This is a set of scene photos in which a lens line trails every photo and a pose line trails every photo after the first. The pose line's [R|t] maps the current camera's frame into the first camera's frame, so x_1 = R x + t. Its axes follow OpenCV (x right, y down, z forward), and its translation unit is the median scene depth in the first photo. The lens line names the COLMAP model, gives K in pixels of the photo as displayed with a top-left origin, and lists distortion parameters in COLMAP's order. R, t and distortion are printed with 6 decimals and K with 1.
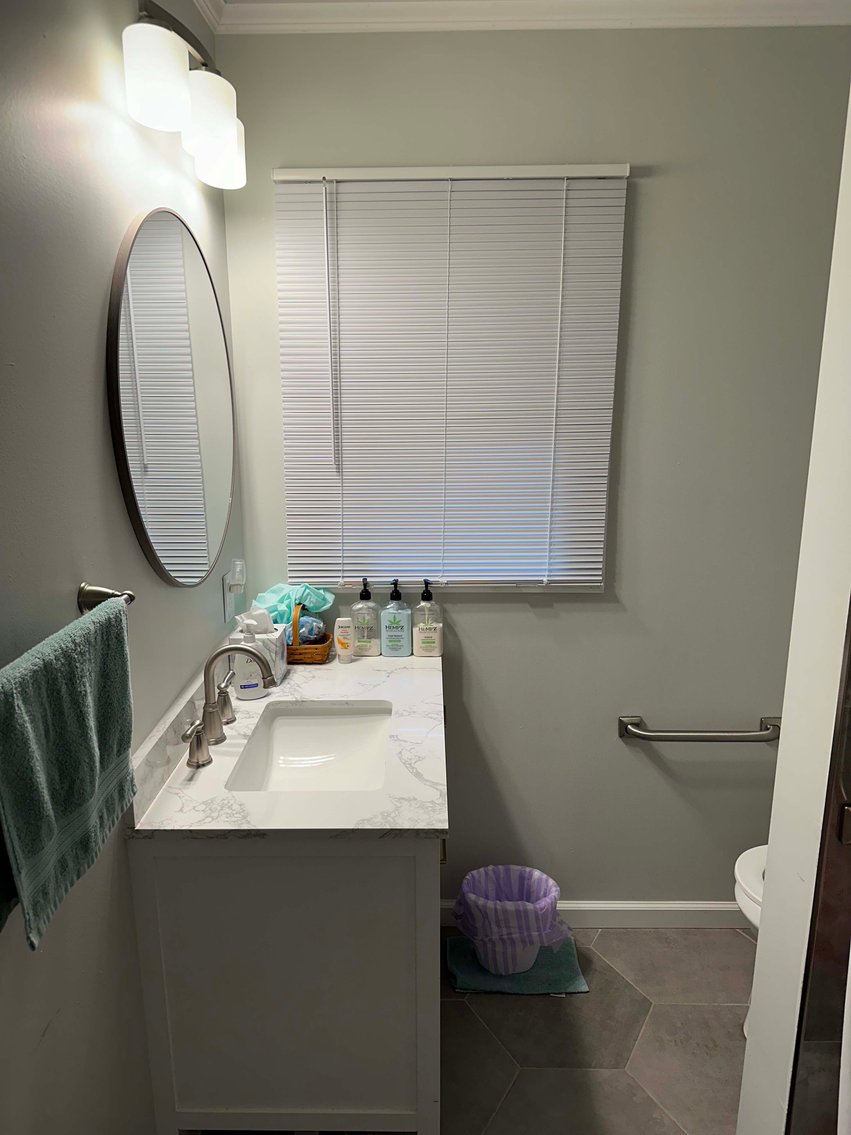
lens RADIAL K [[819.9, 0, 425.5], [0, 819.9, 567.5], [0, 0, 1]] dist [0.075908, -0.112805]
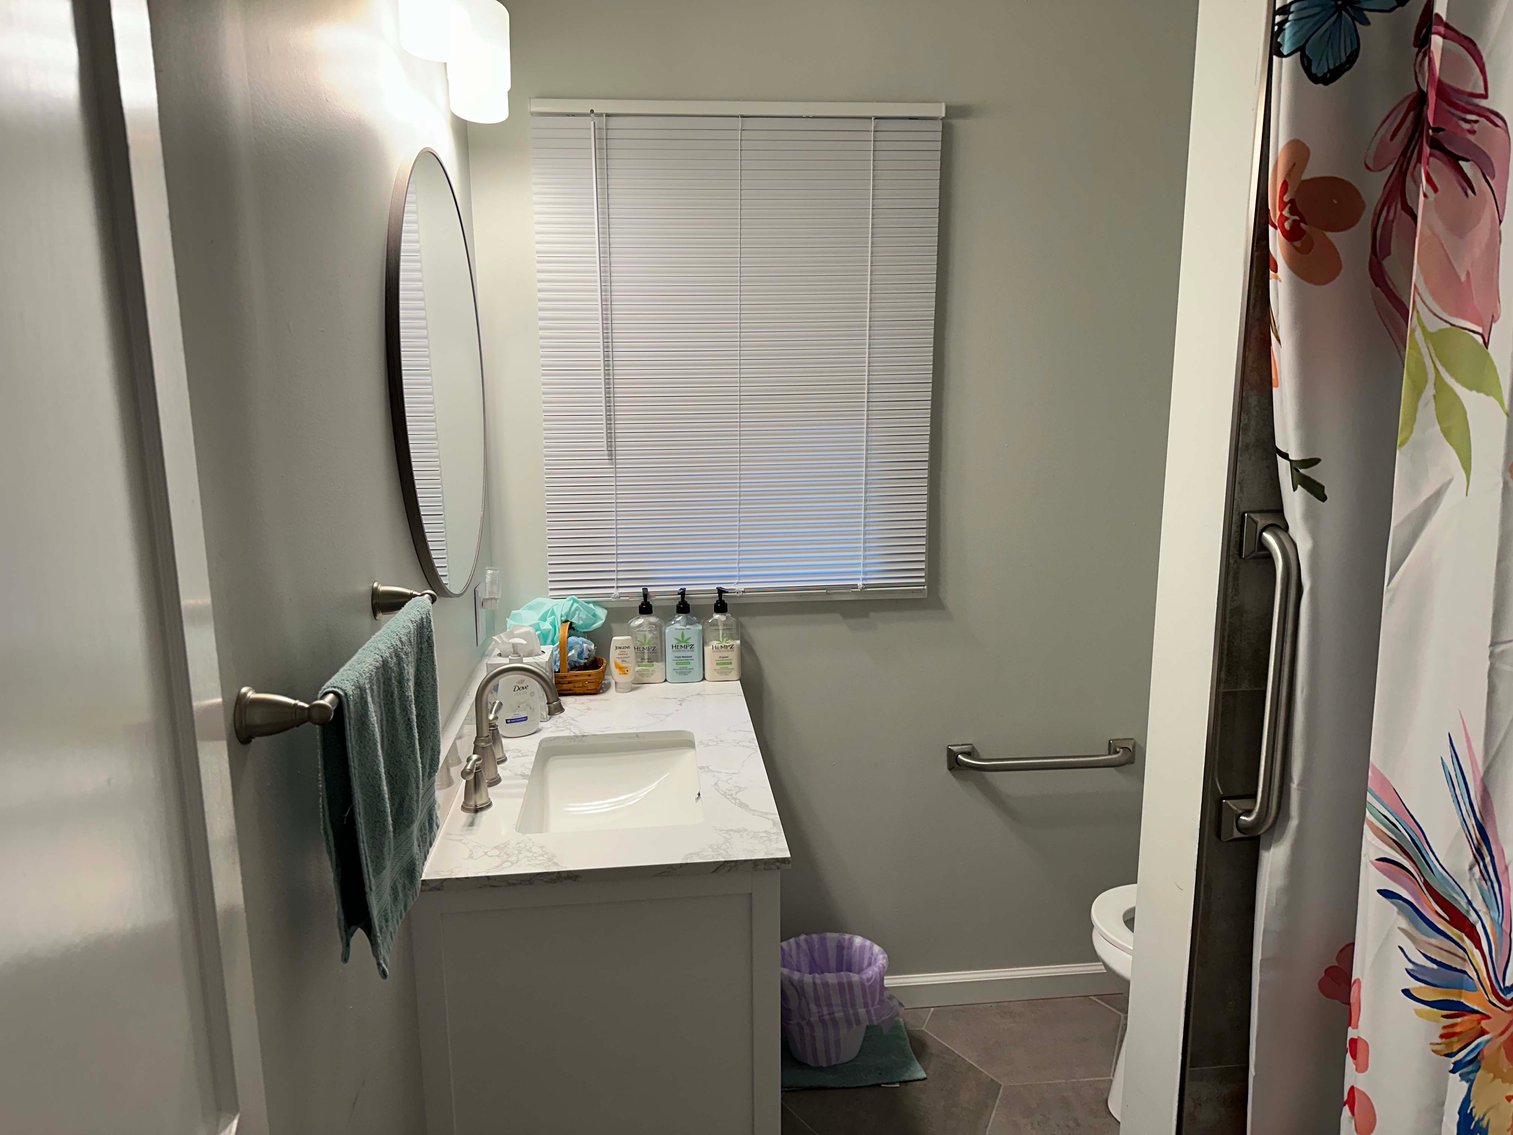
lens RADIAL K [[1090.5, 0, 767.9], [0, 1090.5, 557.3], [0, 0, 1]] dist [0.140485, -0.267182]
pose [[0.992750, -0.024287, 0.117716, -0.081630], [0.028775, 0.998917, -0.036571, 0.026570], [-0.116700, 0.039693, 0.992374, -0.109107]]
